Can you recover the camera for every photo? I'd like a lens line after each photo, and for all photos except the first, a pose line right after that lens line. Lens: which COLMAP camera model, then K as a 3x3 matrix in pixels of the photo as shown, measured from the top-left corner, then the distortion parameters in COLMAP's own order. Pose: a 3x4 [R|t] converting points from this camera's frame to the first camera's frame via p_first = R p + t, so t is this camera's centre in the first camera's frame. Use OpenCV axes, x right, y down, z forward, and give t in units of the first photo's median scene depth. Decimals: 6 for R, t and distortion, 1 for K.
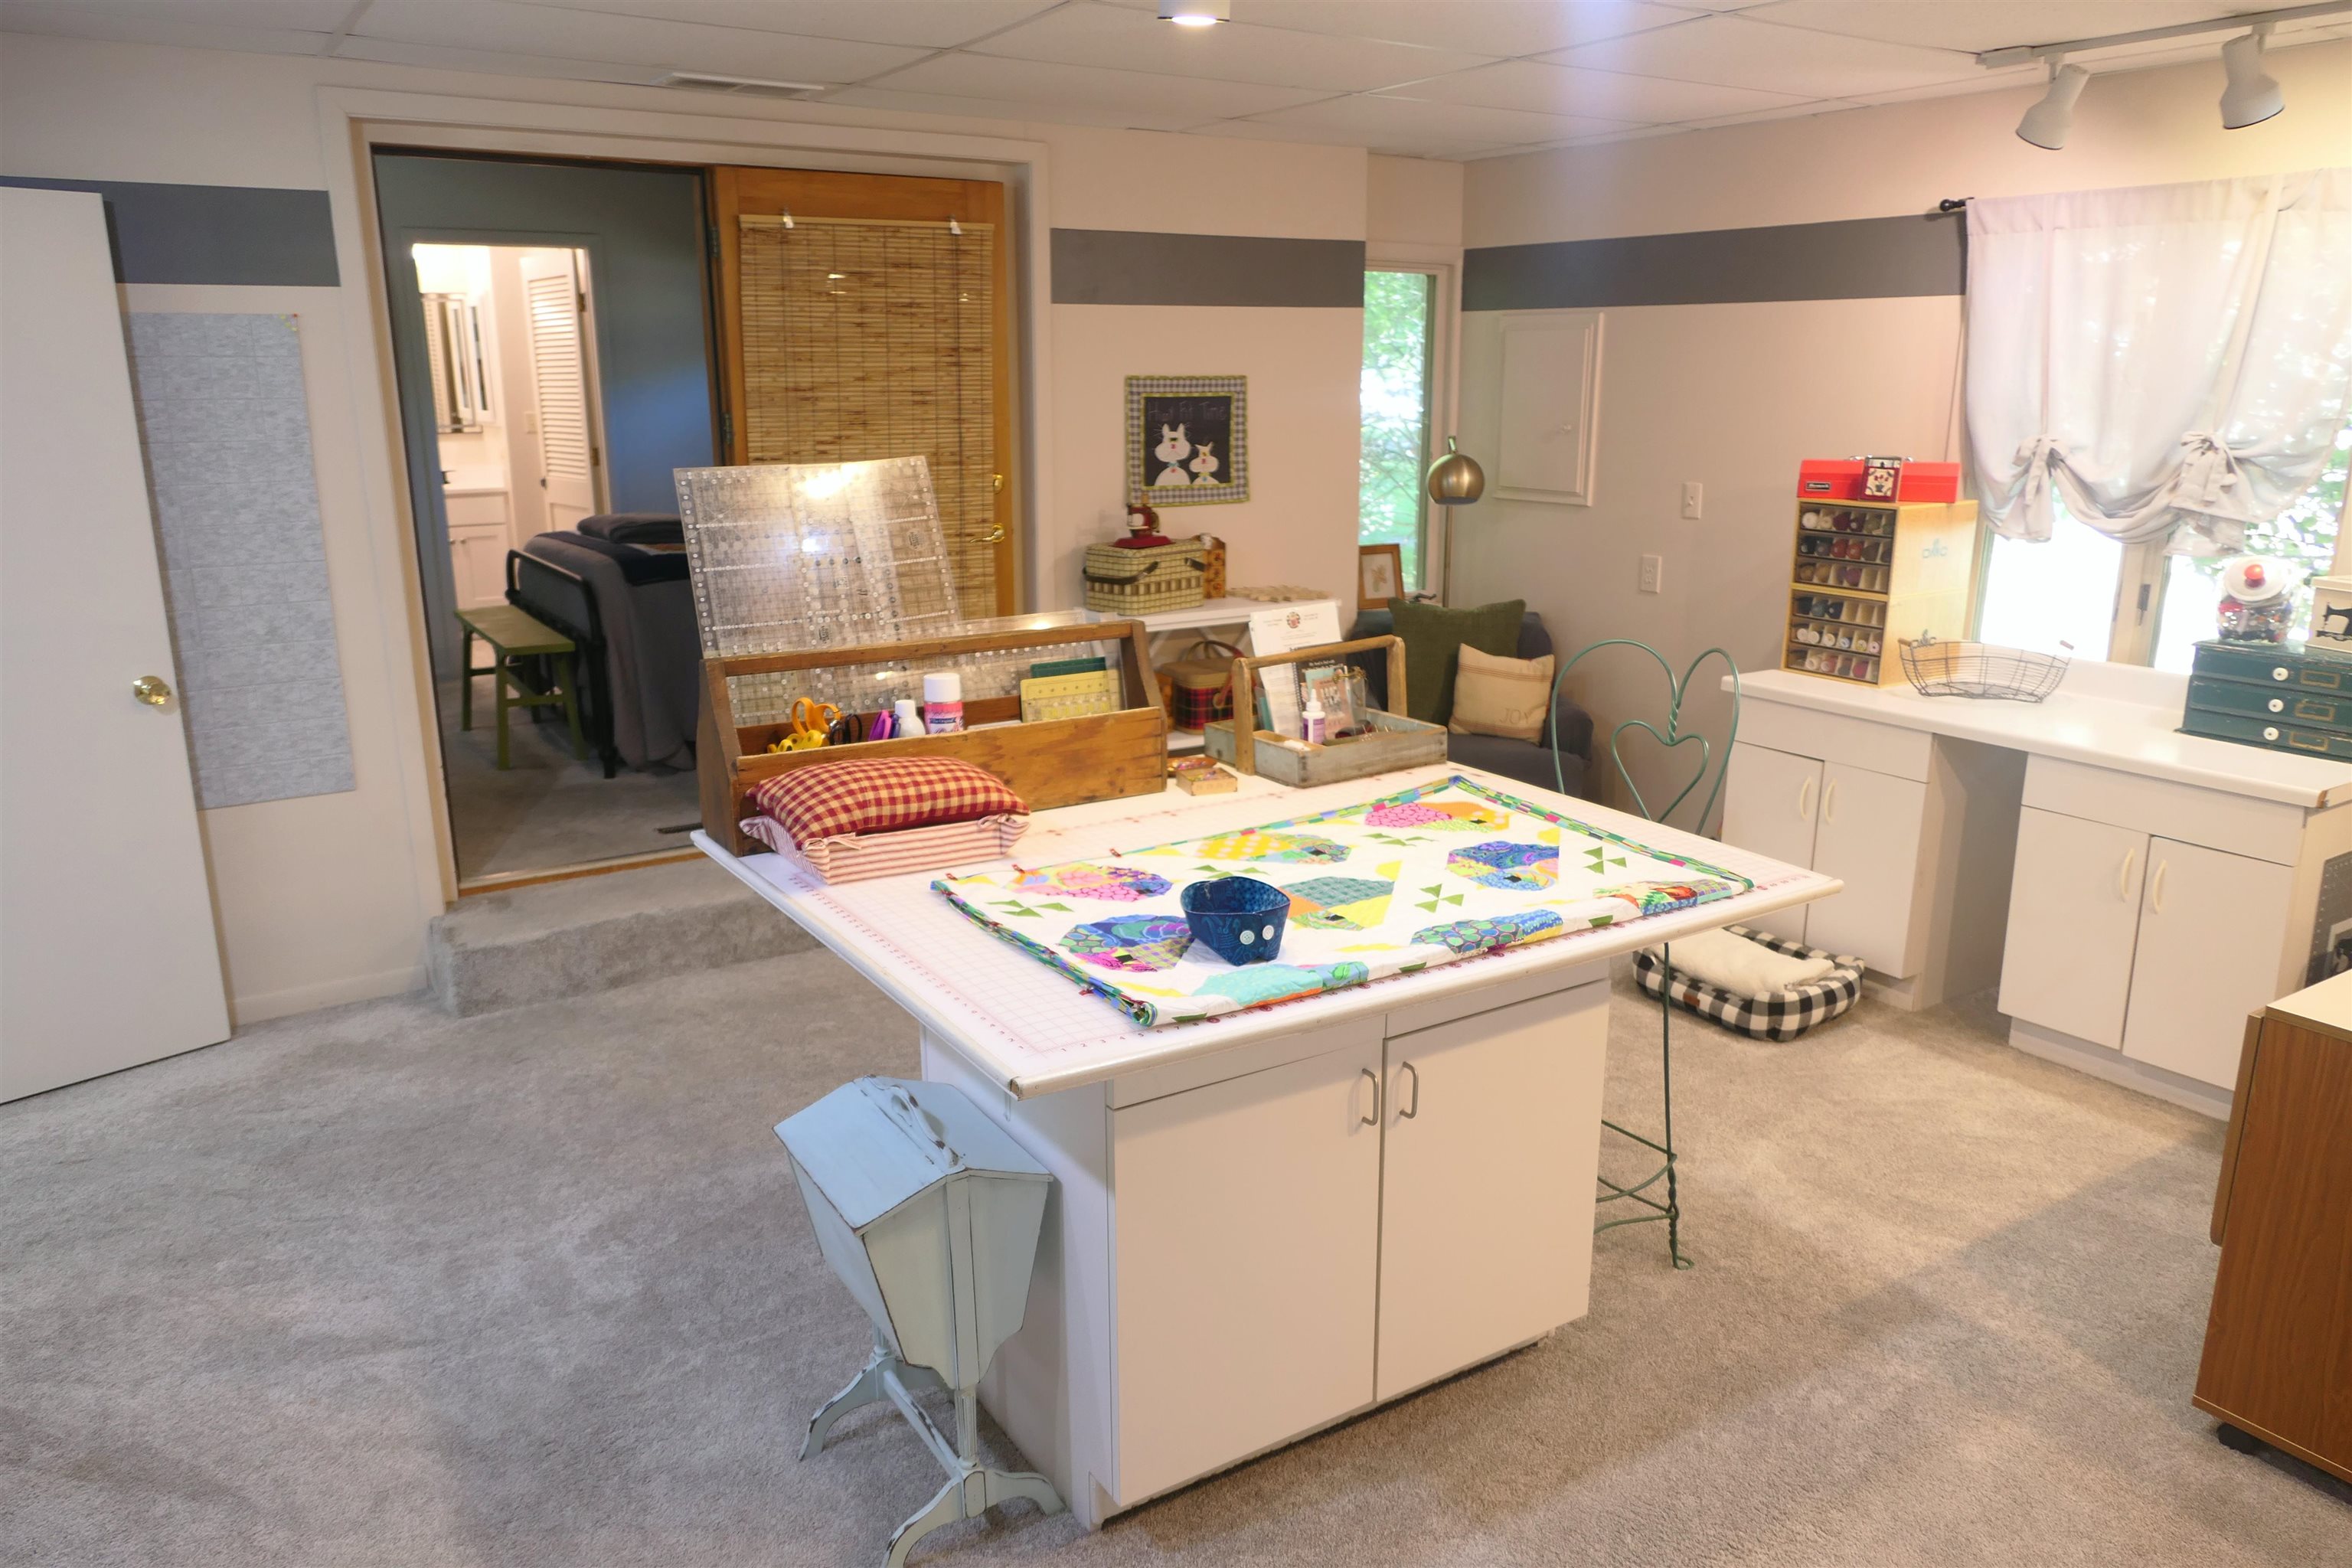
lens RADIAL K [[1640.9, 0, 1179.0], [0, 1640.9, 786.8], [0, 0, 1]] dist [-0.035235, 0.011514]
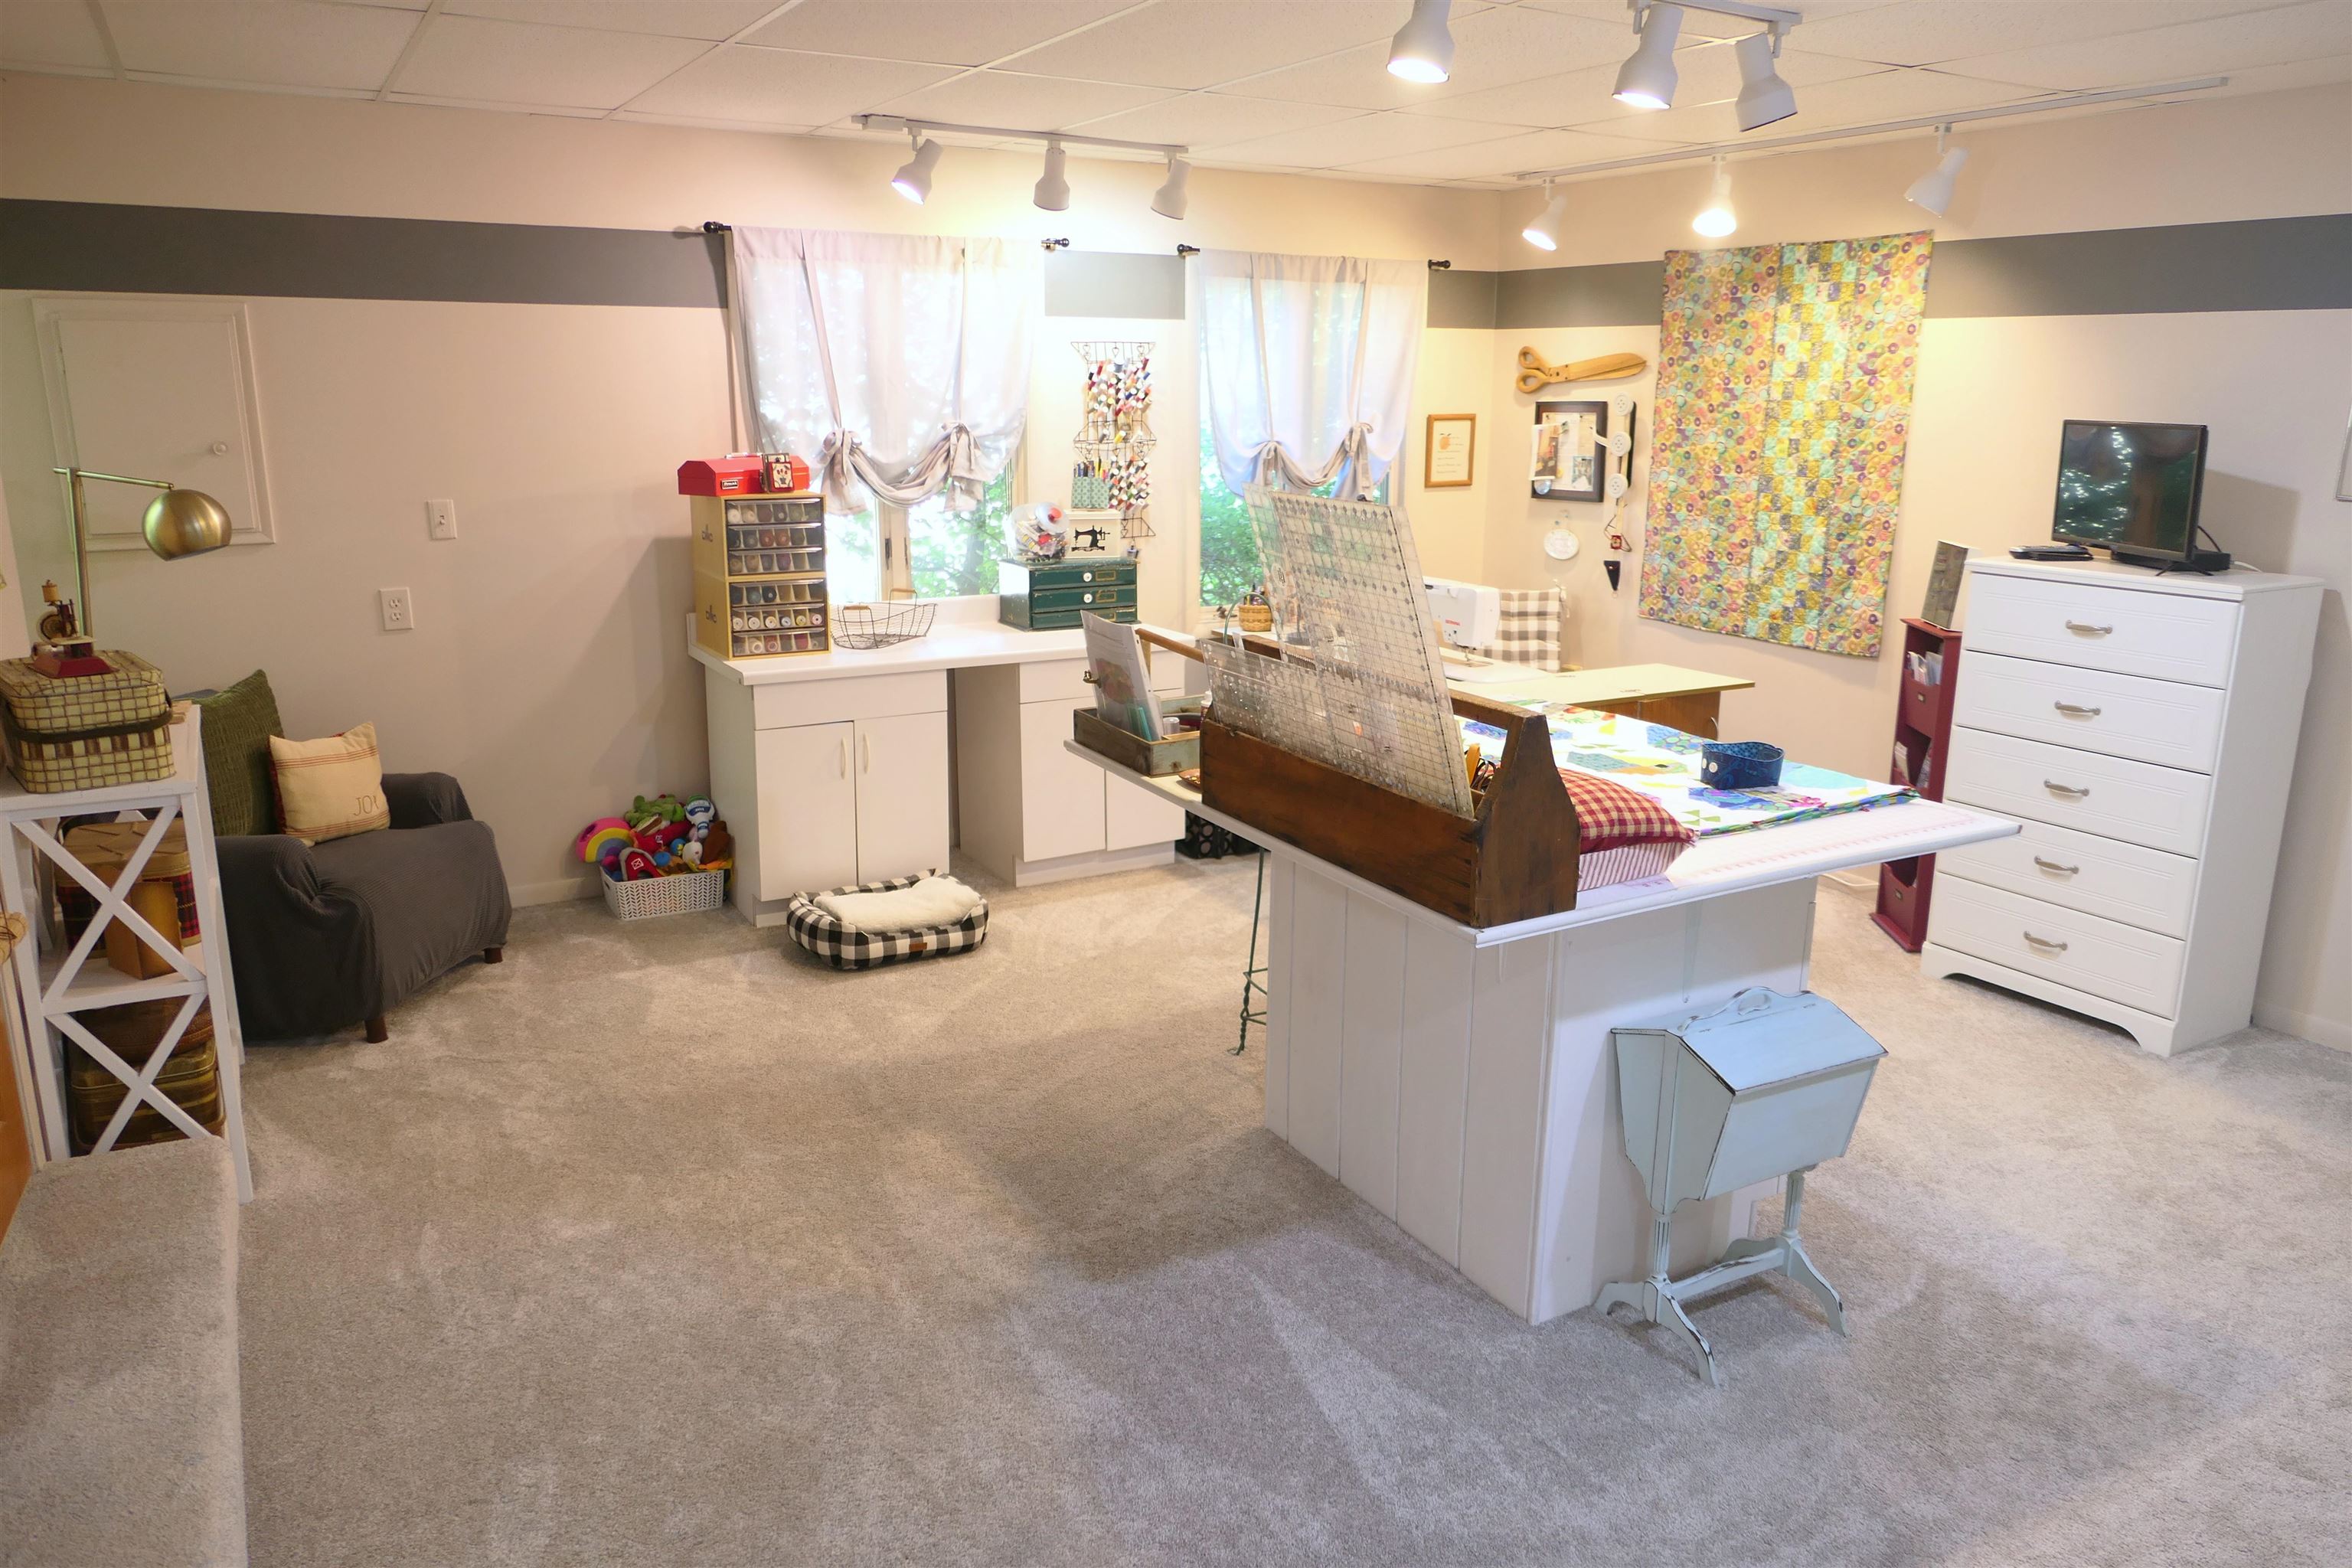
lens RADIAL K [[1640.9, 0, 1177.0], [0, 1640.9, 783.6], [0, 0, 1]] dist [-0.035235, 0.011514]
pose [[0.046663, -0.238024, 0.970138, -0.701249], [0.237588, 0.945970, 0.220666, -0.170624], [-0.970245, 0.220196, 0.100694, 0.672080]]
